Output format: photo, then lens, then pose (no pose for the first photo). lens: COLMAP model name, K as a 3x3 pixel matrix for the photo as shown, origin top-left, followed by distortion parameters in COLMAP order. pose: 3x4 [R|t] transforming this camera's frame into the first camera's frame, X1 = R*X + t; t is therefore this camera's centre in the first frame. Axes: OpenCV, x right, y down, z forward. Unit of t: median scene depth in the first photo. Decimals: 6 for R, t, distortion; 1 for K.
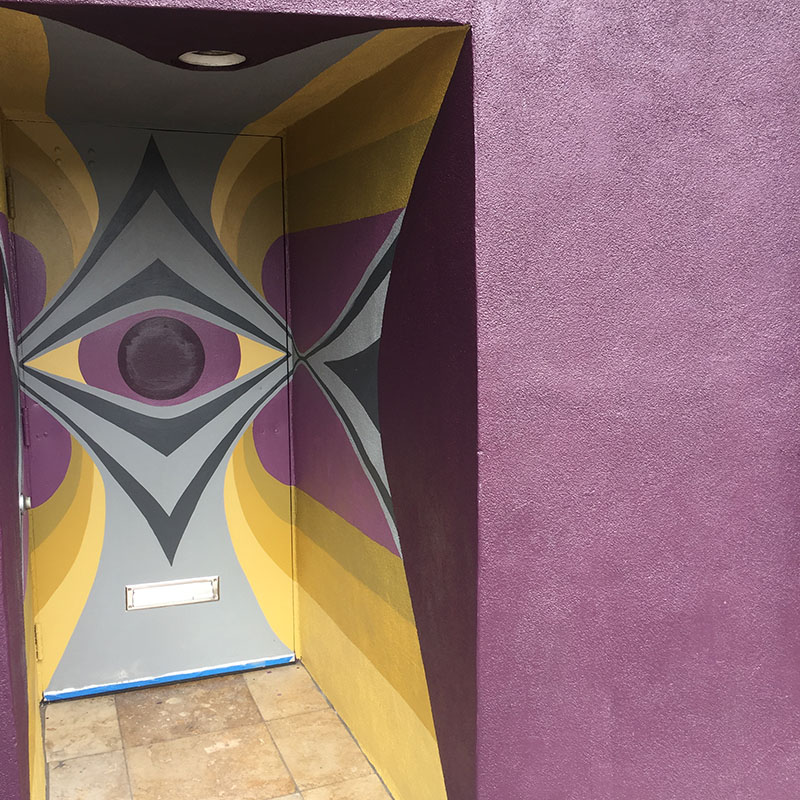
lens RADIAL K [[923.1, 0, 405.2], [0, 923.1, 400.7], [0, 0, 1]] dist [0.043663, 0.000000]
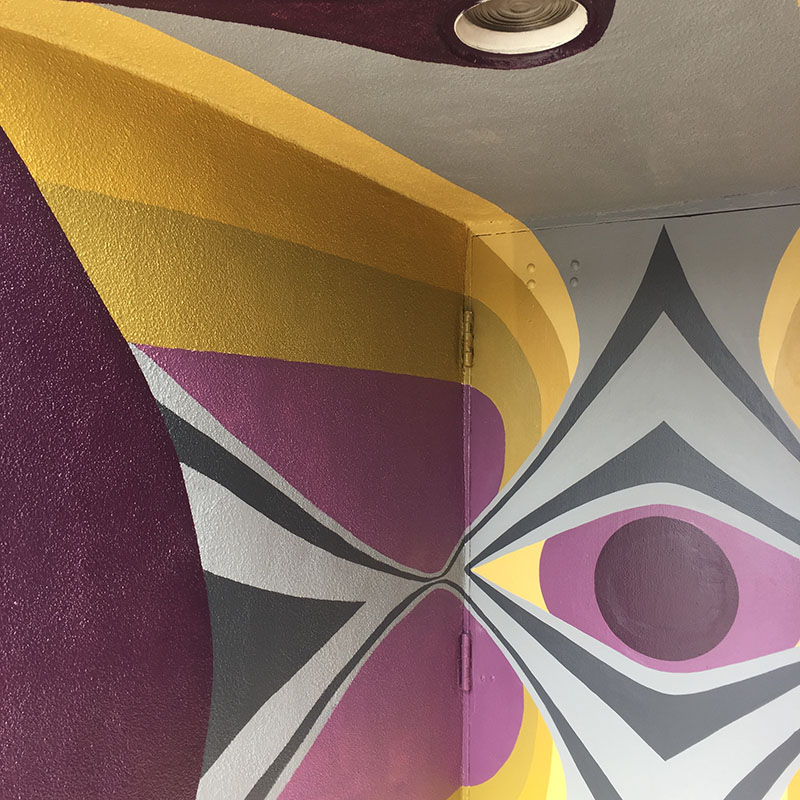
lens RADIAL K [[923.1, 0, 399.8], [0, 923.1, 396.5], [0, 0, 1]] dist [0.043663, 0.000000]
pose [[0.631979, -0.011943, -0.774893, 0.120175], [-0.122845, 0.985696, -0.115382, -0.099334], [0.765187, 0.168111, 0.621472, 0.617268]]
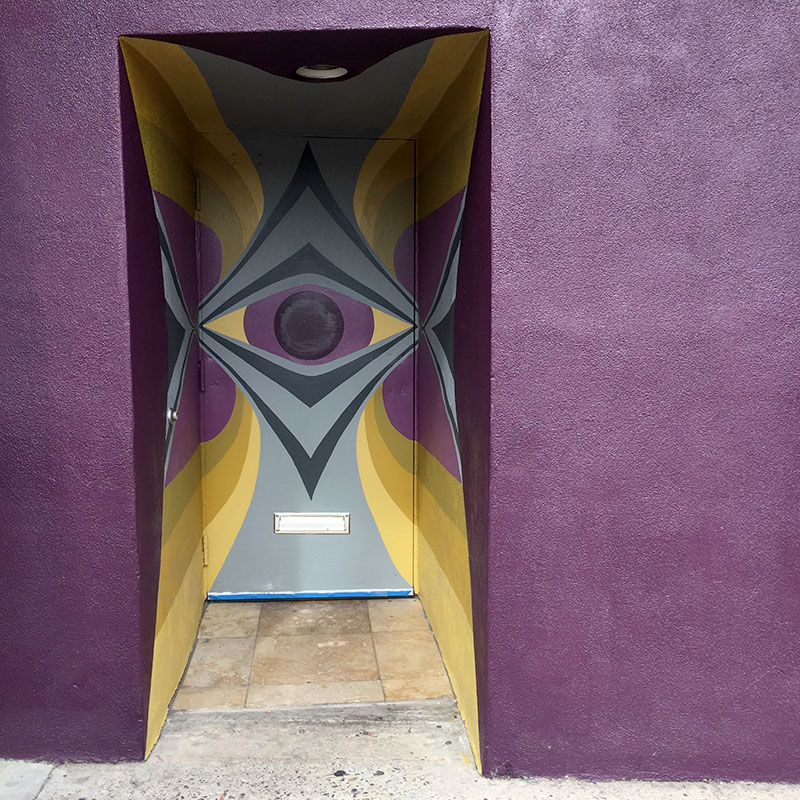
lens RADIAL K [[923.1, 0, 402.4], [0, 923.1, 401.9], [0, 0, 1]] dist [0.043663, 0.000000]
pose [[0.961973, 0.040388, -0.270144, 0.236432], [-0.047740, 0.998645, -0.020698, 0.093955], [0.268942, 0.032808, 0.962598, -0.159218]]
